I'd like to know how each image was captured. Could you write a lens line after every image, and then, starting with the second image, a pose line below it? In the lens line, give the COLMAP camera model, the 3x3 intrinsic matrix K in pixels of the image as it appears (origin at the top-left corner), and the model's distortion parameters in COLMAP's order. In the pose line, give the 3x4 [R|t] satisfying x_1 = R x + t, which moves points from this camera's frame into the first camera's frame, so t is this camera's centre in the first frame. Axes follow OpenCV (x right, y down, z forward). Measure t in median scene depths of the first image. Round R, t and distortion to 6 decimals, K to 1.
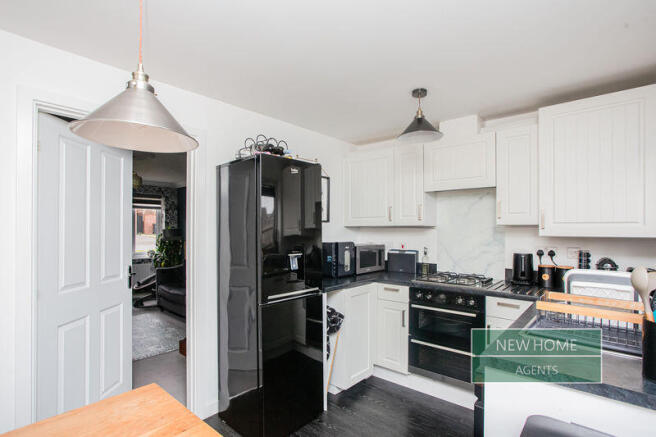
lens RADIAL K [[334.8, 0, 328.1], [0, 334.8, 228.7], [0, 0, 1]] dist [-0.003009, -0.000674]
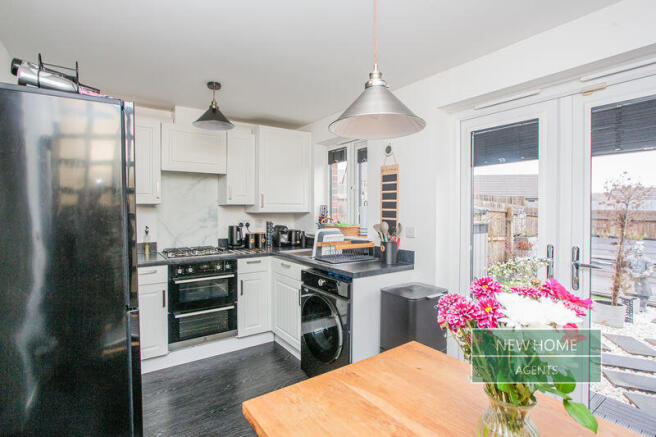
lens RADIAL K [[334.8, 0, 328.3], [0, 334.8, 212.8], [0, 0, 1]] dist [-0.003009, -0.000674]
pose [[0.243699, -0.008740, 0.969811, -0.625133], [0.000591, 0.999961, 0.008864, 0.010527], [-0.969851, -0.001587, 0.243695, 0.310579]]
